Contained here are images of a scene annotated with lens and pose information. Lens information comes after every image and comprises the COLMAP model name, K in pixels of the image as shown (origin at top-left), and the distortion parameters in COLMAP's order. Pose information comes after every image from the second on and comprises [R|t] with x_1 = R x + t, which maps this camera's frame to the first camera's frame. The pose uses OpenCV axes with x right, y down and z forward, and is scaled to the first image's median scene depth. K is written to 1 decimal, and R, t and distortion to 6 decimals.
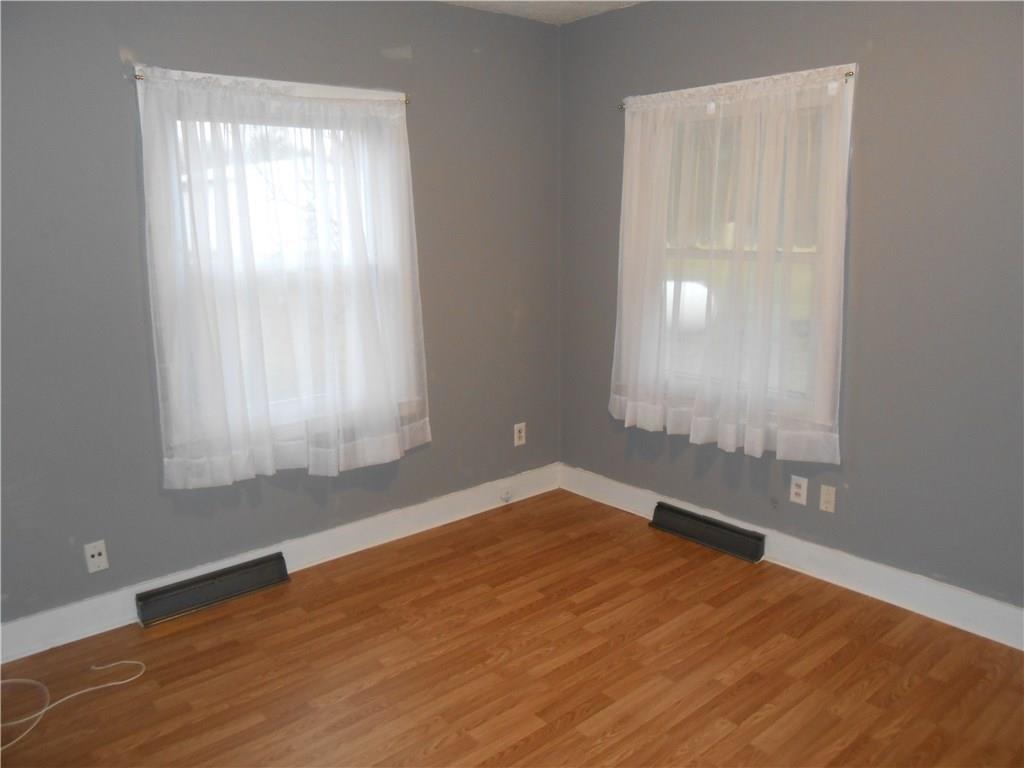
lens RADIAL K [[777.8, 0, 519.1], [0, 777.8, 382.3], [0, 0, 1]] dist [-0.072529, 0.079031]
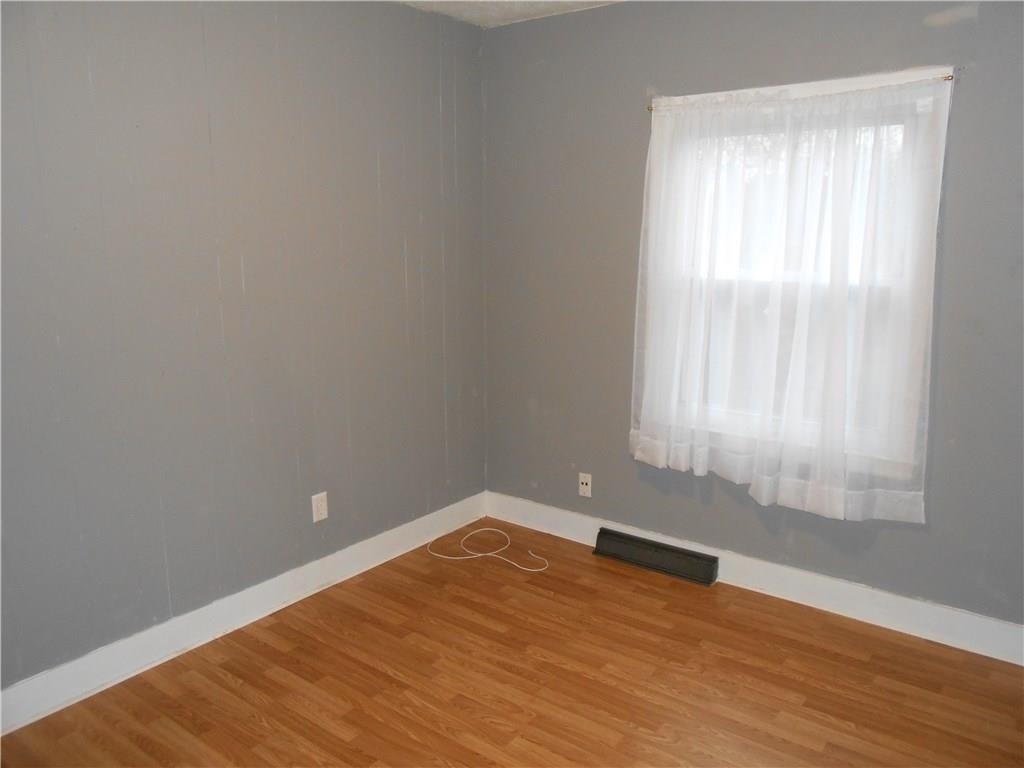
lens RADIAL K [[777.8, 0, 519.1], [0, 777.8, 382.3], [0, 0, 1]] dist [-0.072529, 0.079031]
pose [[0.204325, 0.198739, -0.958517, 0.624609], [-0.204958, 0.966157, 0.156633, -0.118699], [0.957206, 0.164451, 0.238143, 0.526387]]
